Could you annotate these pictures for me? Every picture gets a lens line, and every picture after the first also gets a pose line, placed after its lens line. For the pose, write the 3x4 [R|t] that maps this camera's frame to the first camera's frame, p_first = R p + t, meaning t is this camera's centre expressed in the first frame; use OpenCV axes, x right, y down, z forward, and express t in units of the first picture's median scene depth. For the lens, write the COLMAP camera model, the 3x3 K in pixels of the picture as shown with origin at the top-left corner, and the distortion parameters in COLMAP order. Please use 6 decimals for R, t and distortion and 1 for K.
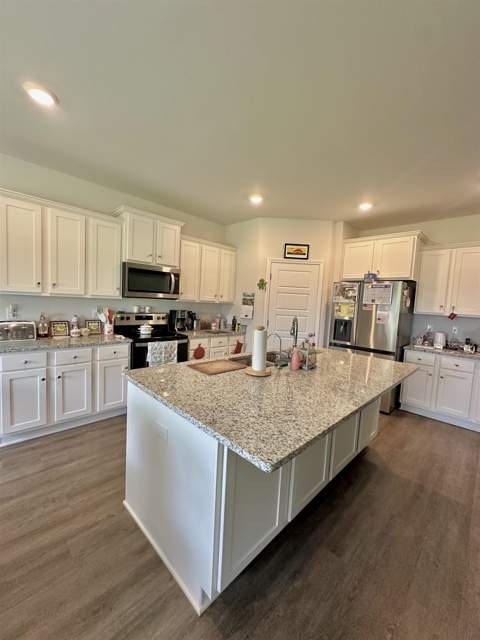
lens RADIAL K [[255.6, 0, 238.1], [0, 255.6, 321.0], [0, 0, 1]] dist [-0.002790, 0.001119]
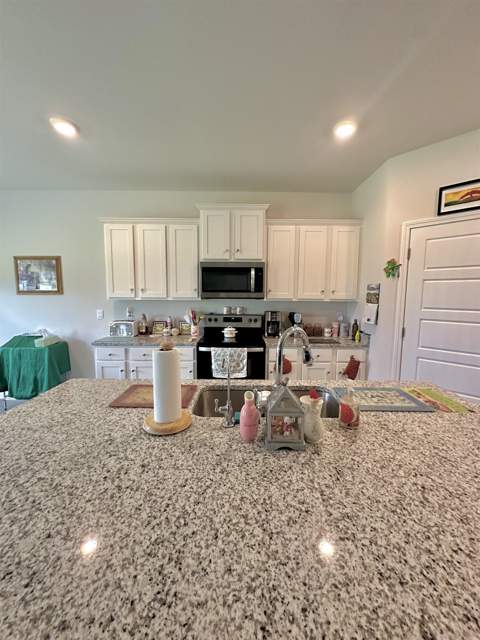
lens RADIAL K [[255.6, 0, 240.5], [0, 255.6, 319.8], [0, 0, 1]] dist [-0.002790, 0.001119]
pose [[0.712405, 0.023131, -0.701387, 0.318376], [-0.025395, 0.999652, 0.007174, -0.020519], [0.701309, 0.012701, 0.712745, 0.380825]]
